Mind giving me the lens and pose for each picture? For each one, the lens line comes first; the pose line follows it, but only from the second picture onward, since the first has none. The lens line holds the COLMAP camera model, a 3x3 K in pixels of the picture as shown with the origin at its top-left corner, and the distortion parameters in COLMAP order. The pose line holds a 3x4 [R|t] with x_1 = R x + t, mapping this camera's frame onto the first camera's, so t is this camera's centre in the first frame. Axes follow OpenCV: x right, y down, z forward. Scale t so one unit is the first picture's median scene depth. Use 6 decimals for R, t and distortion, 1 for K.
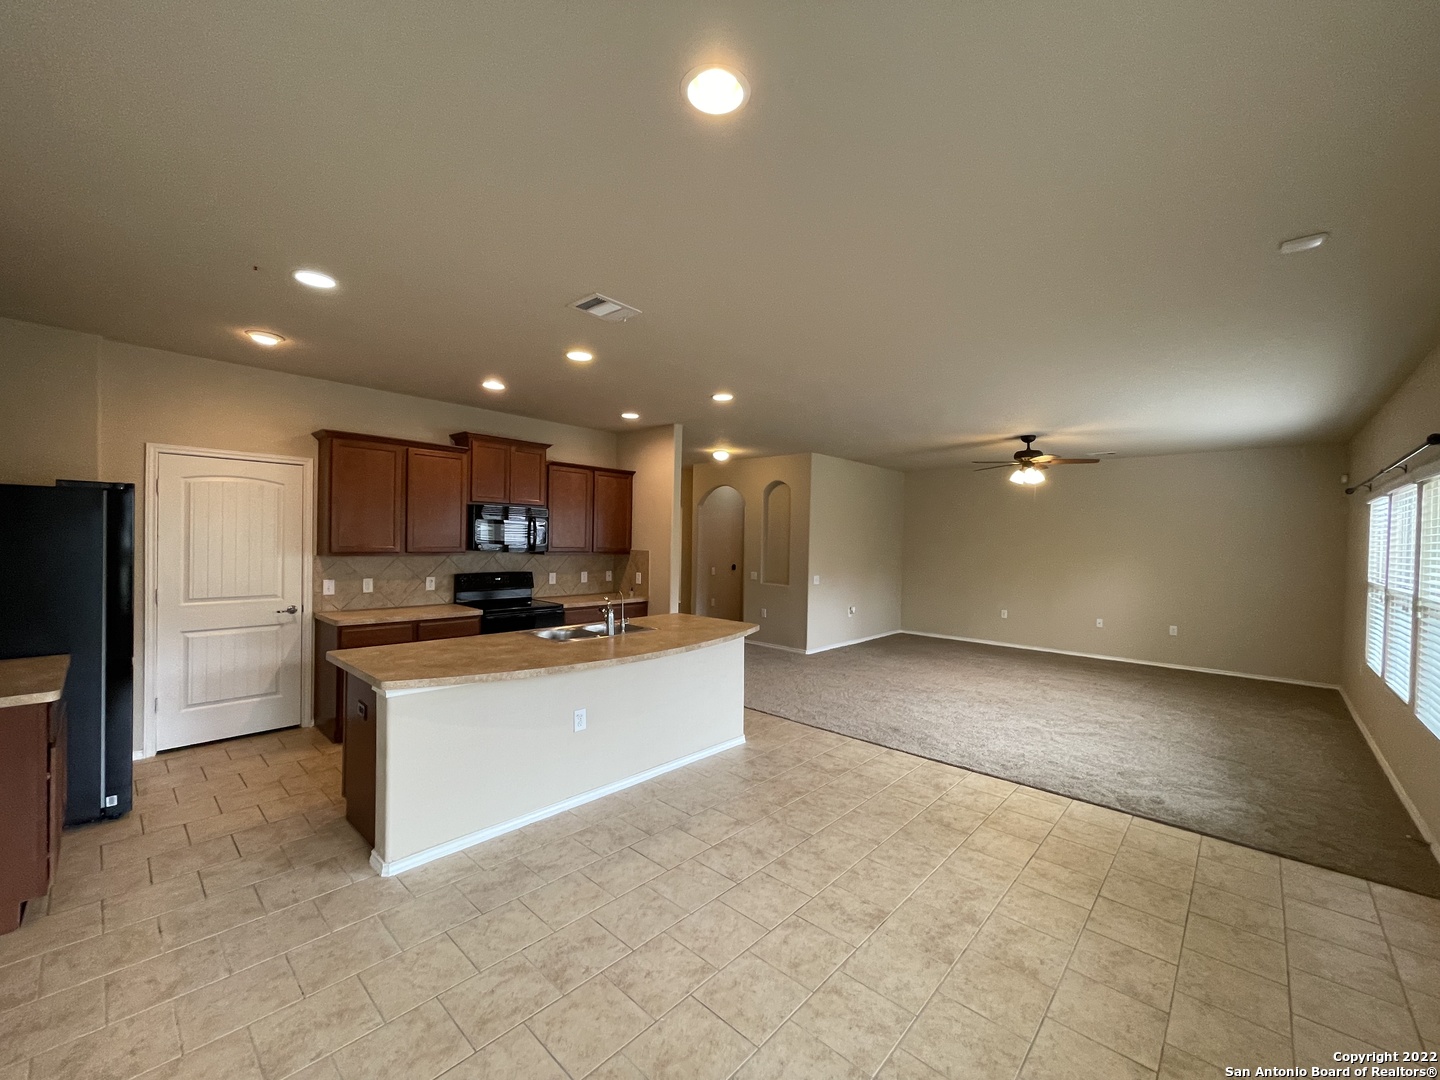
lens RADIAL K [[575.0, 0, 718.1], [0, 575.0, 546.1], [0, 0, 1]] dist [0.000295, 0.000501]
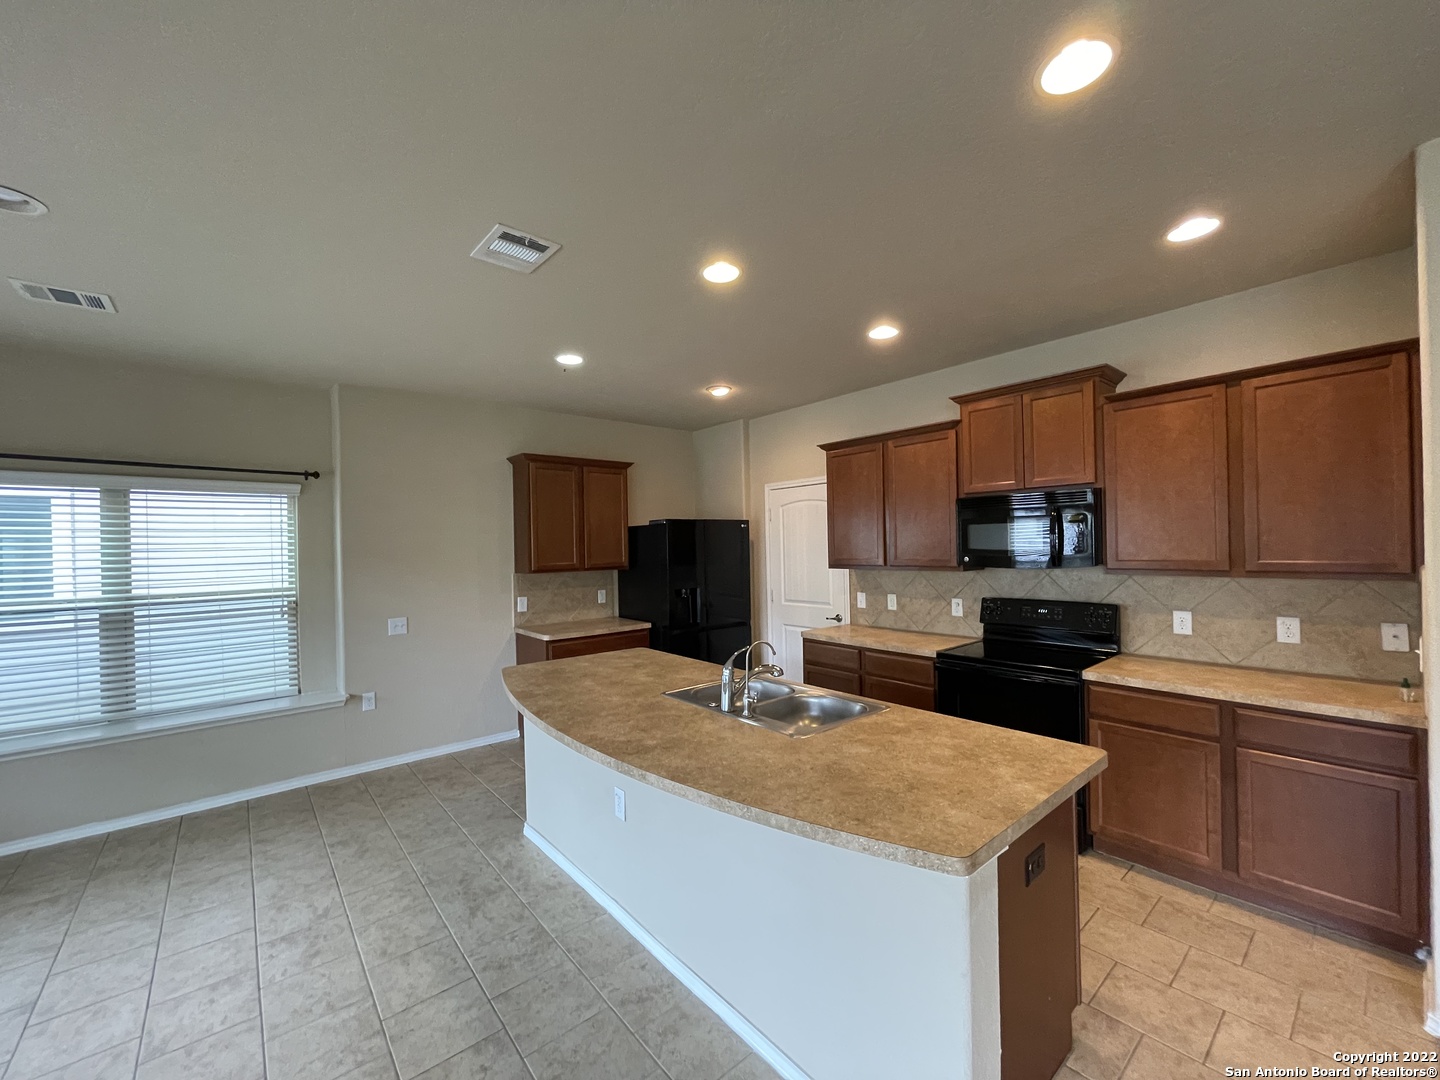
lens RADIAL K [[575.0, 0, 718.1], [0, 575.0, 546.1], [0, 0, 1]] dist [0.000295, 0.000501]
pose [[-0.121613, -0.018996, -0.992396, 0.330904], [0.005354, 0.999790, -0.019794, -0.003255], [0.992563, -0.007721, -0.121486, 0.858808]]
